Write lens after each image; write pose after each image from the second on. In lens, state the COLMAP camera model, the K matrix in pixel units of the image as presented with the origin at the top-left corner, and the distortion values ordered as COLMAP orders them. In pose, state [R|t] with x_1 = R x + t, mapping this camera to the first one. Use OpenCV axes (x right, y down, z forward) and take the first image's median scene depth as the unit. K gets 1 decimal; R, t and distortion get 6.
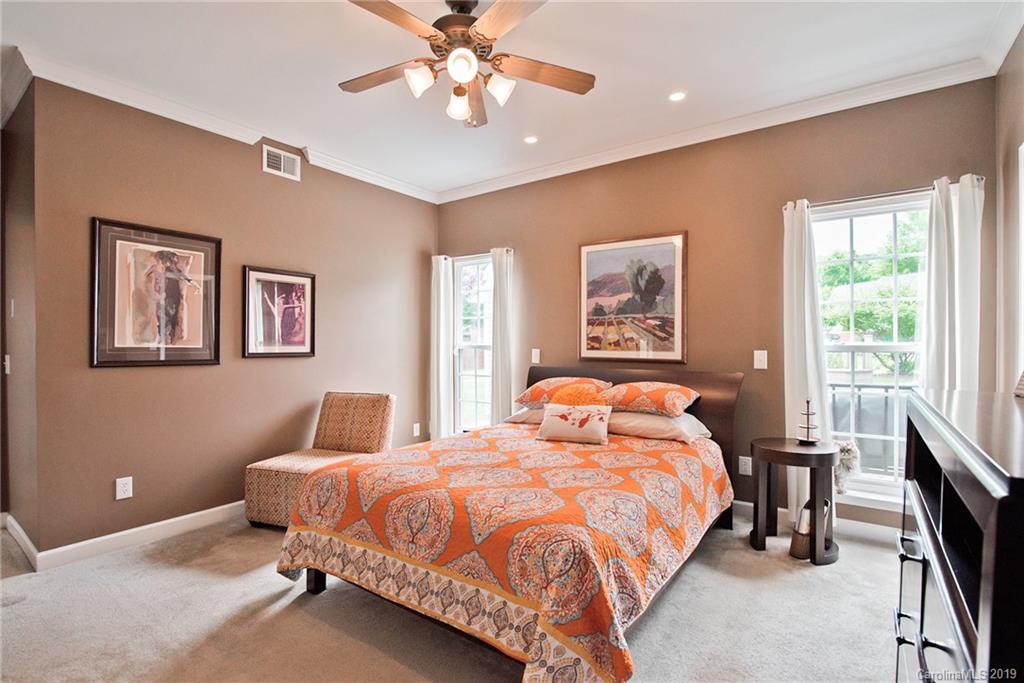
lens RADIAL K [[481.2, 0, 510.3], [0, 481.2, 348.3], [0, 0, 1]] dist [-0.022797, 0.002417]
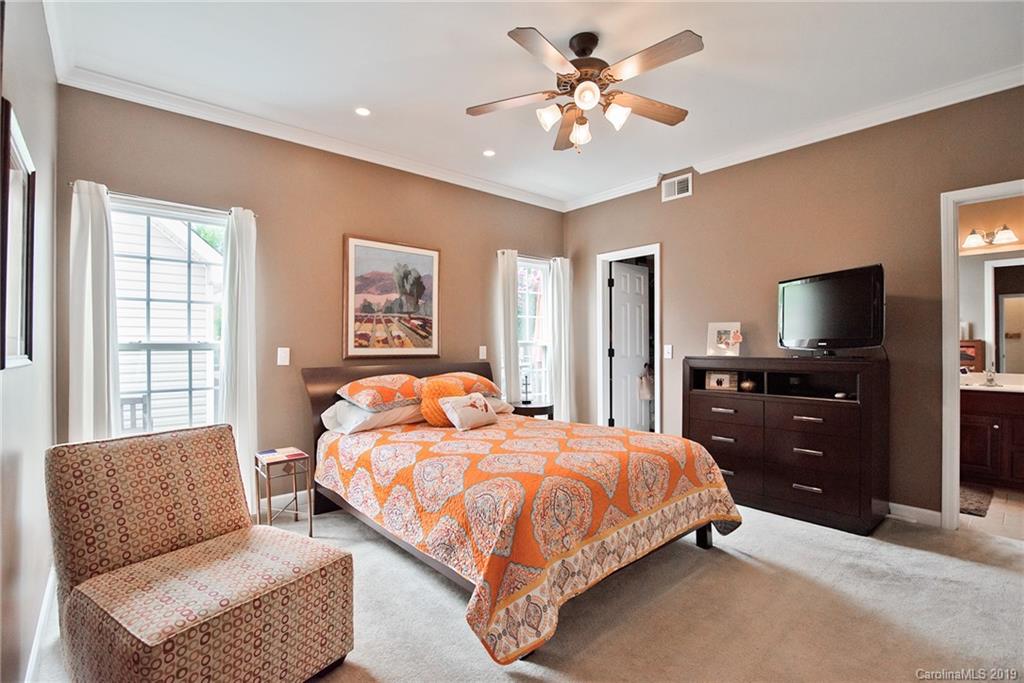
lens RADIAL K [[481.2, 0, 510.2], [0, 481.2, 337.3], [0, 0, 1]] dist [-0.022797, 0.002417]
pose [[0.195819, 0.010011, 0.980589, -0.744628], [0.012595, 0.999840, -0.012723, -0.001516], [-0.980559, 0.014841, 0.195661, 0.543181]]
